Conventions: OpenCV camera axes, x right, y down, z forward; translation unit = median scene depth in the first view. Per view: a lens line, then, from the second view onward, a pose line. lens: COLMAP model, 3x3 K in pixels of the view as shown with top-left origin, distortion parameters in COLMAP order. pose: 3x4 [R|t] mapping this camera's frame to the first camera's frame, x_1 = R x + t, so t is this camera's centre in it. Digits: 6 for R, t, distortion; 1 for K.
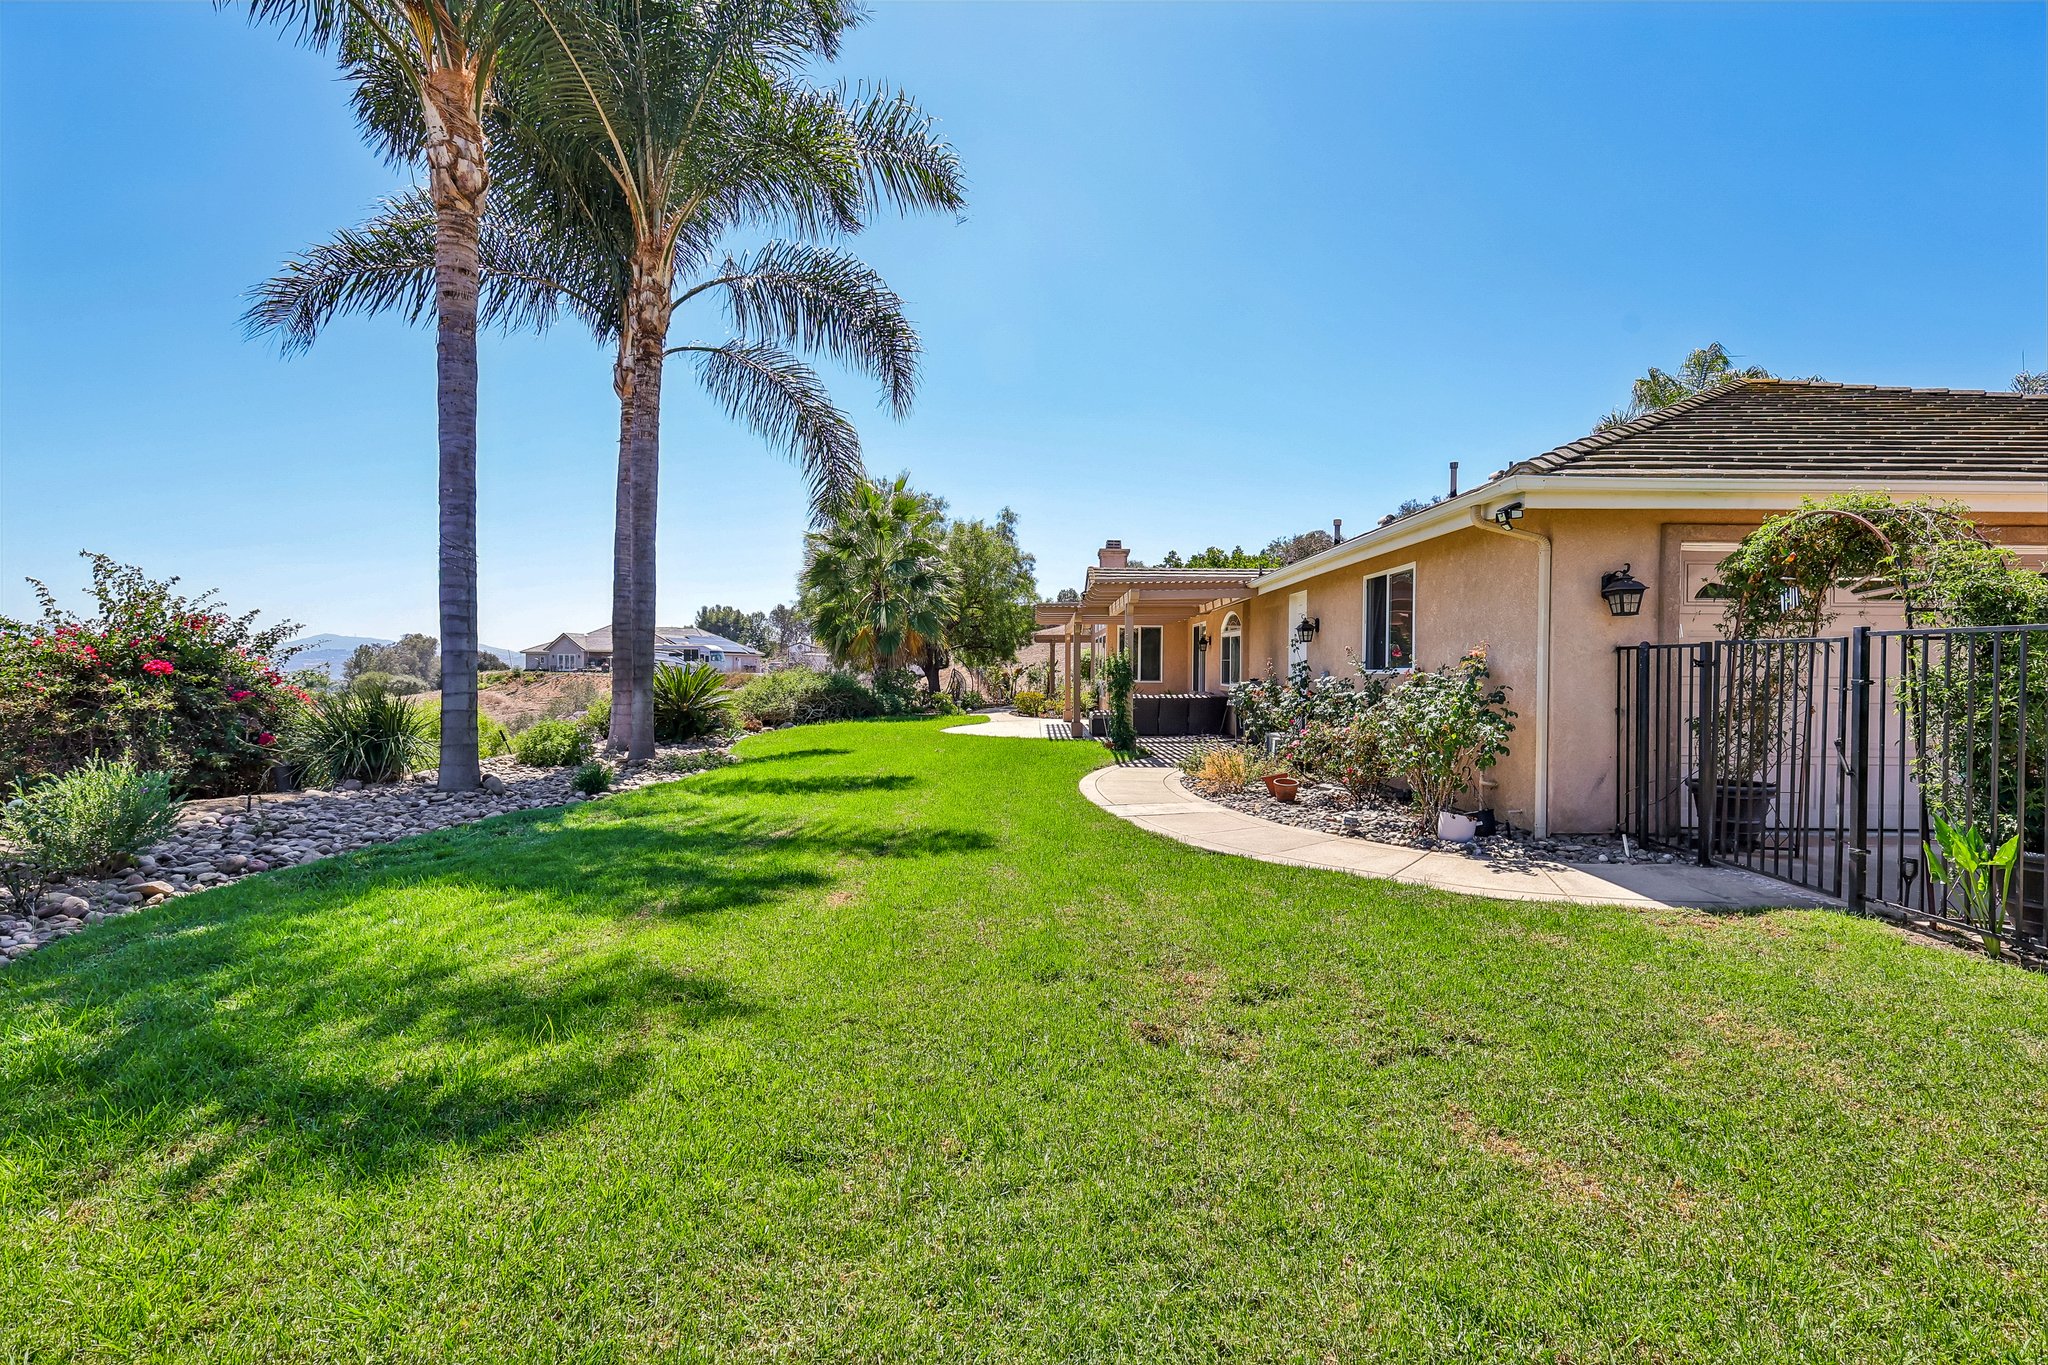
lens RADIAL K [[898.1, 0, 1024.0], [0, 898.1, 682.5], [0, 0, 1]] dist [-0.001894, -0.000009]
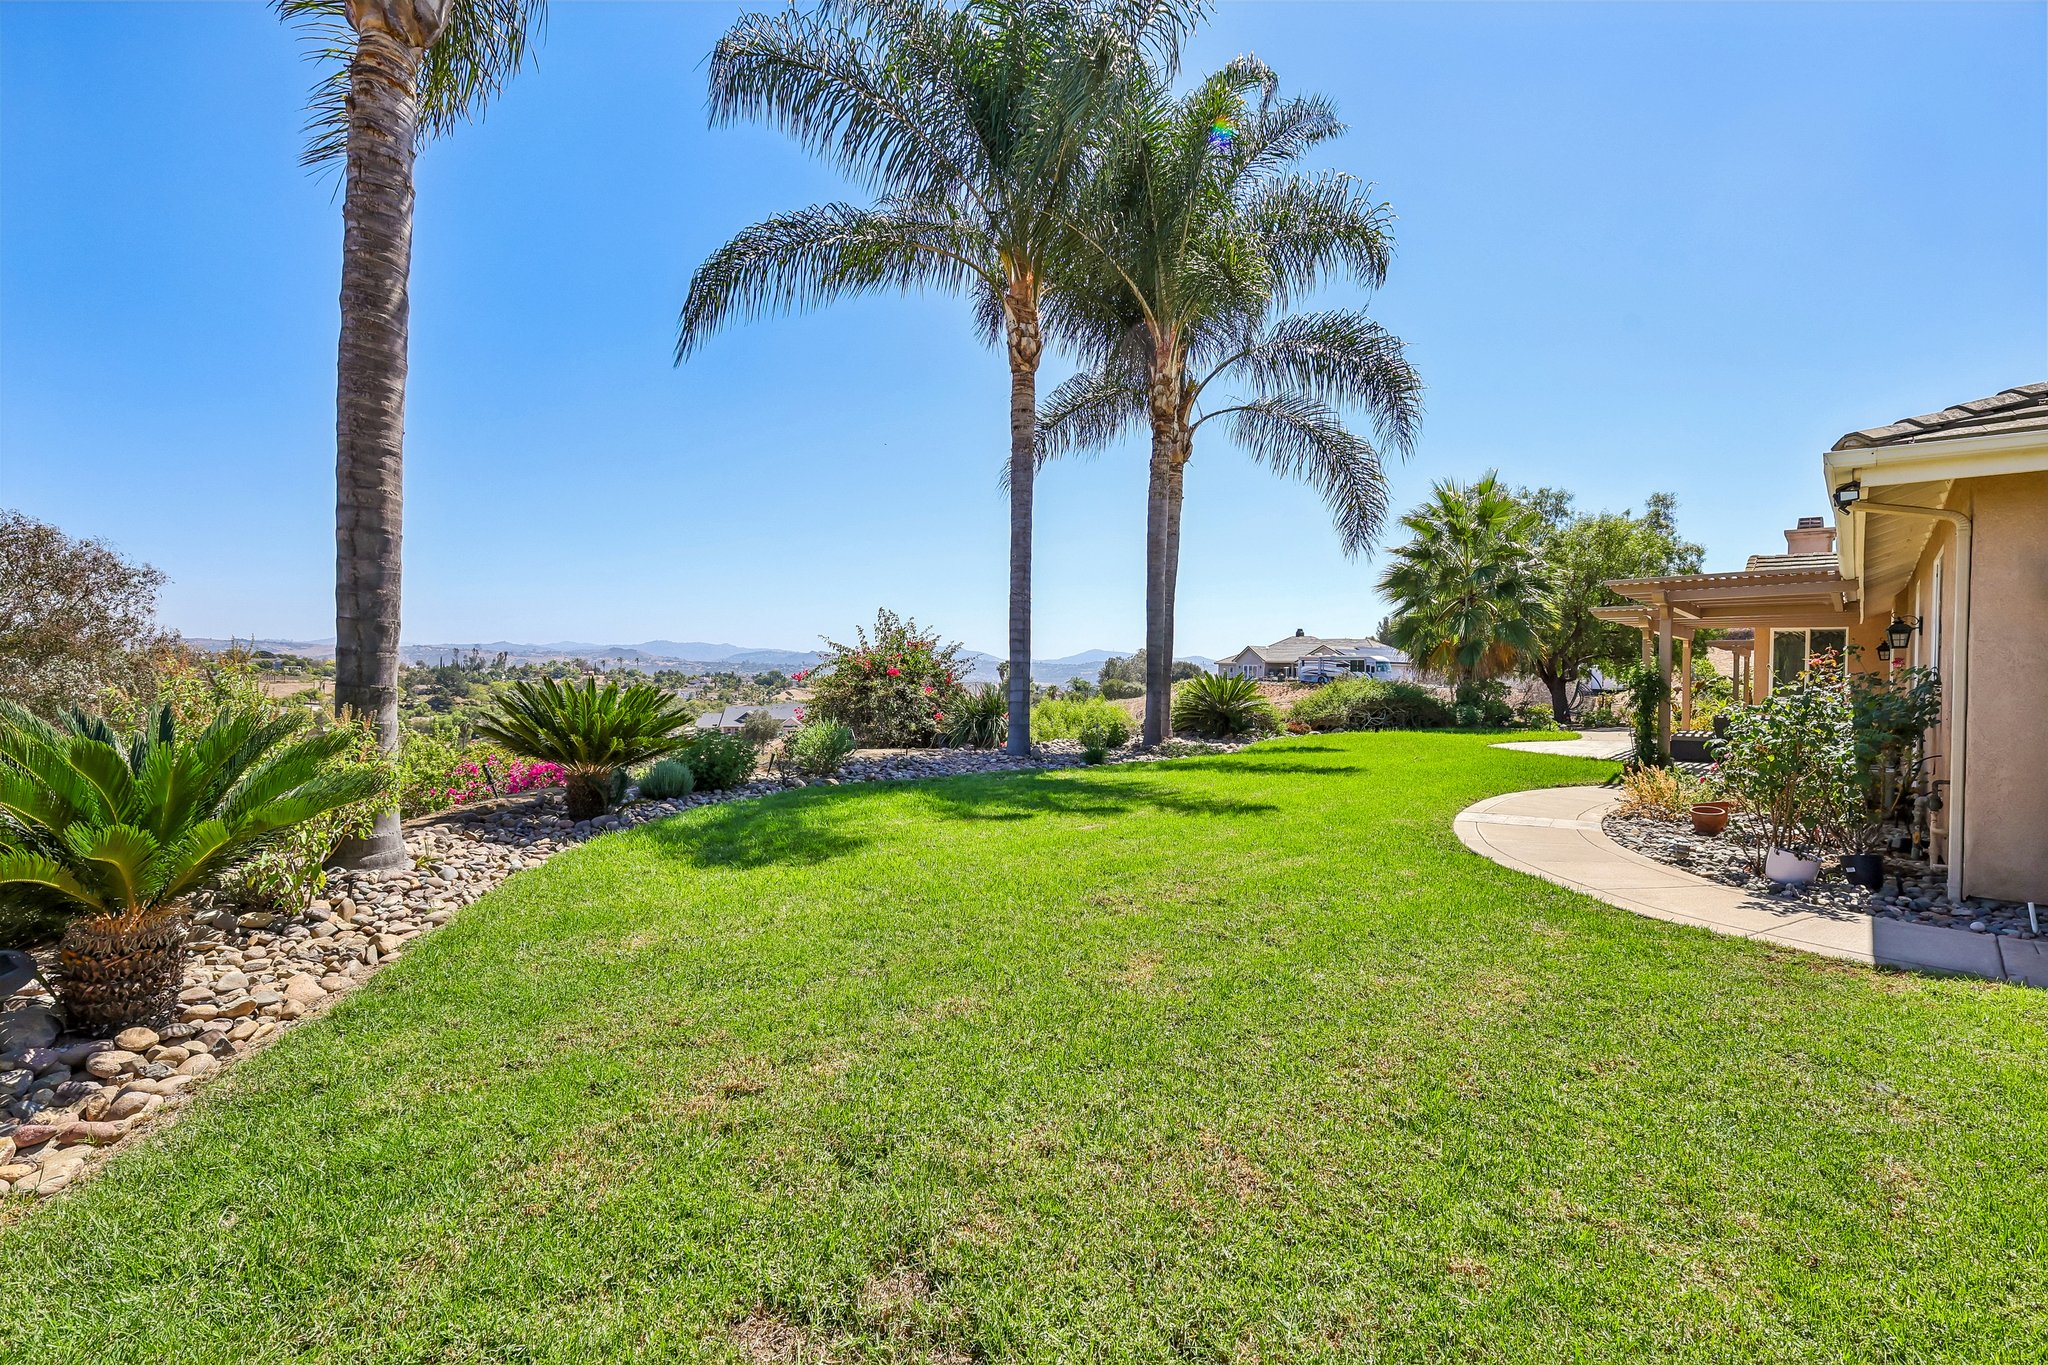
lens RADIAL K [[894.9, 0, 1024.0], [0, 894.9, 682.5], [0, 0, 1]] dist [0.017414, 0.000009]
pose [[0.734458, 0.013371, -0.678522, 0.192102], [-0.021553, 0.999761, -0.003628, 0.001870], [0.678312, 0.017289, 0.734571, -0.047629]]
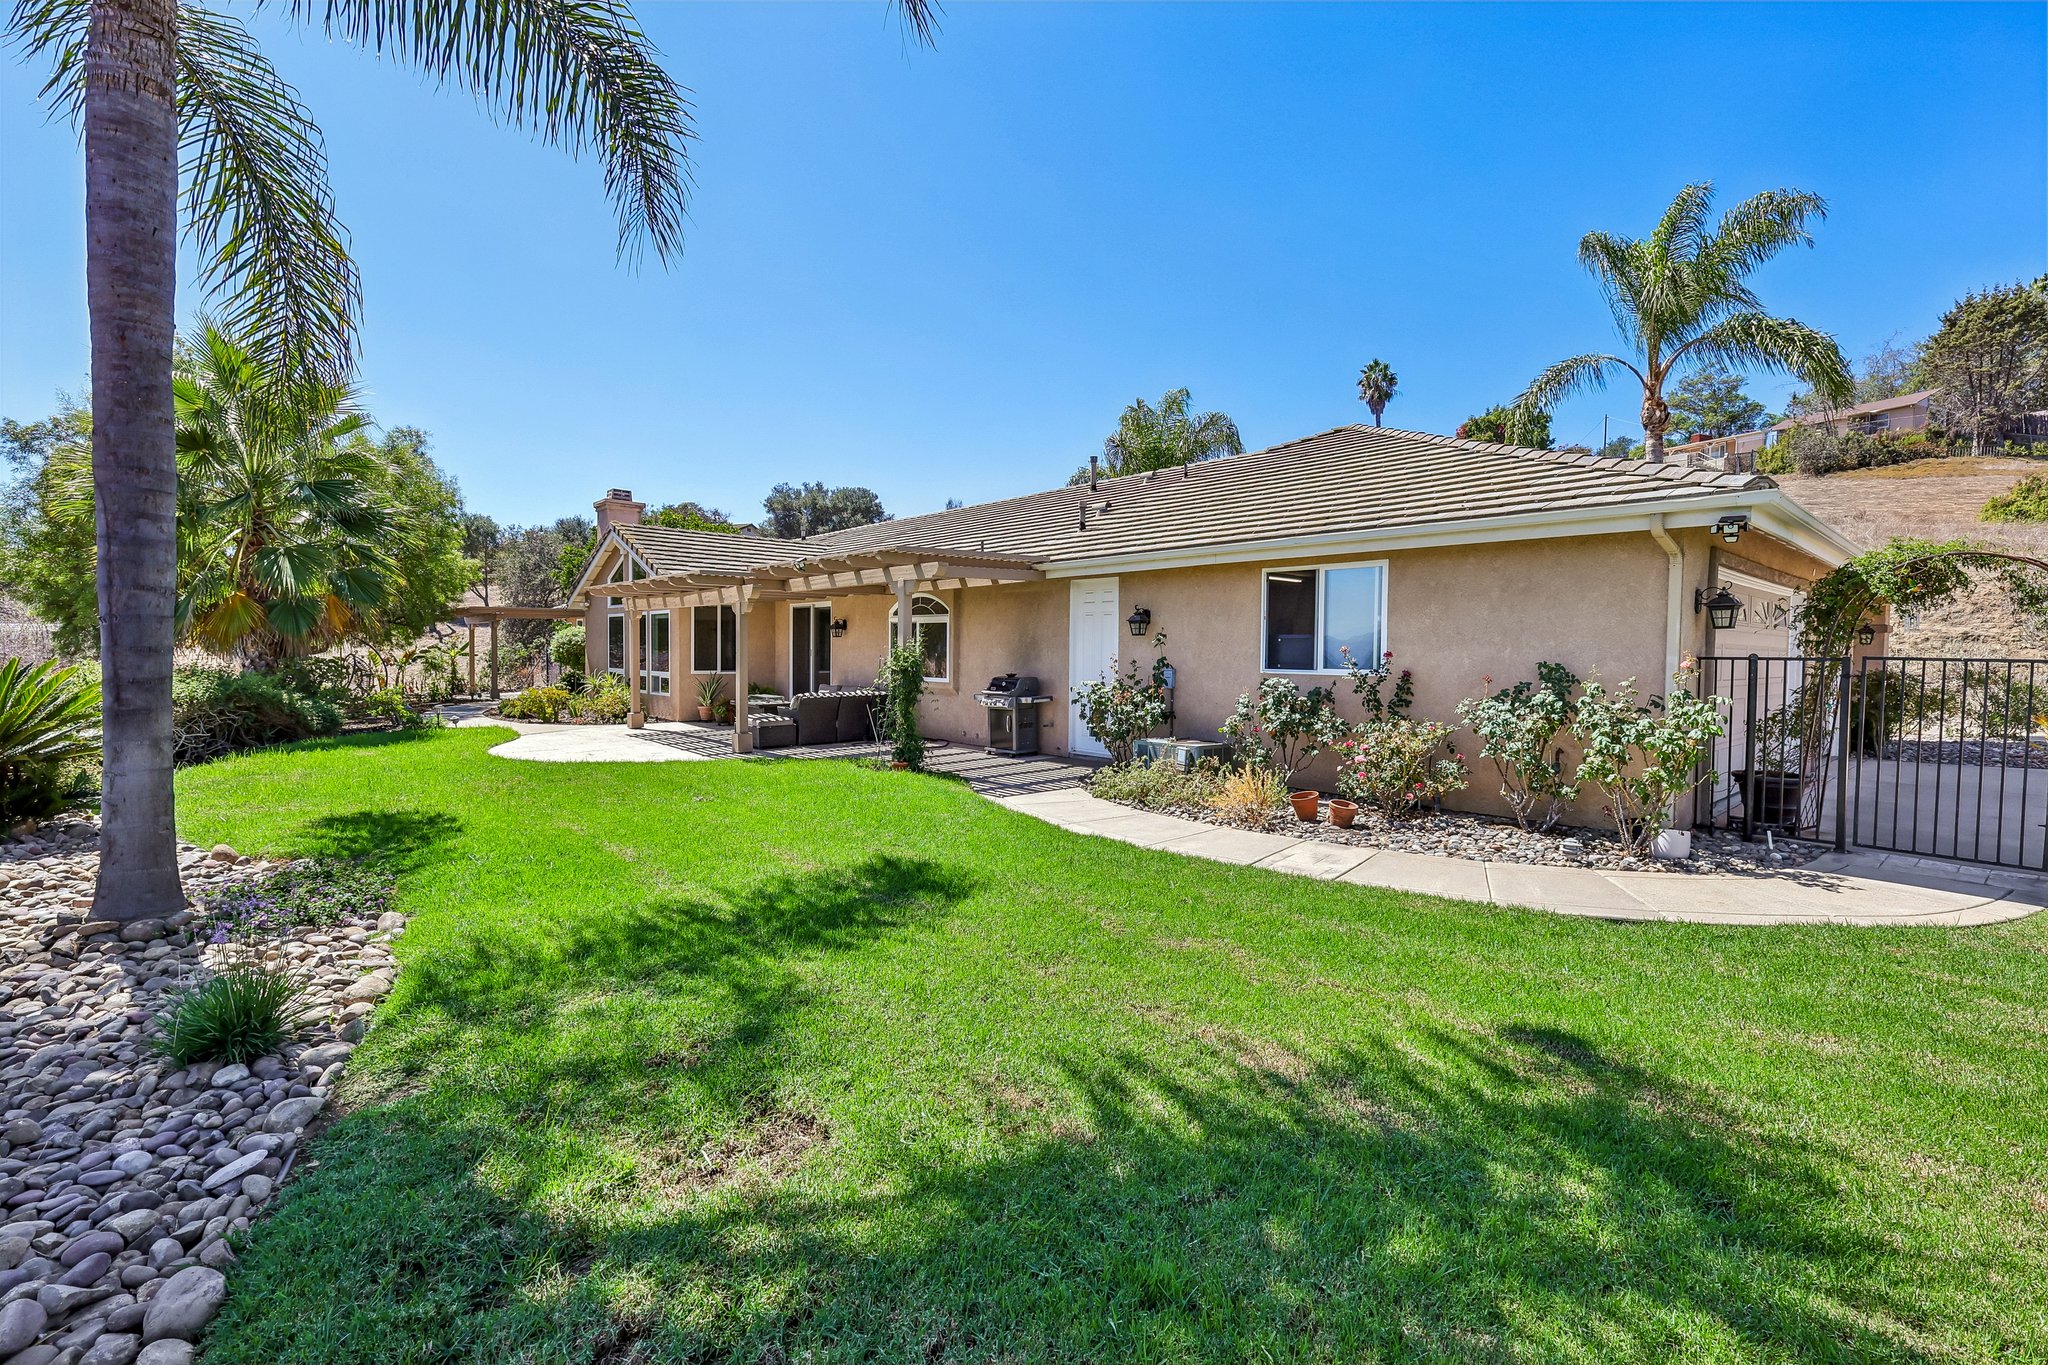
lens RADIAL K [[898.1, 0, 1024.0], [0, 898.1, 682.5], [0, 0, 1]] dist [-0.001894, -0.000009]
pose [[0.738502, -0.023595, 0.673838, -0.244123], [0.006156, 0.999582, 0.028254, -0.016464], [-0.674223, -0.016718, 0.738338, 0.268935]]
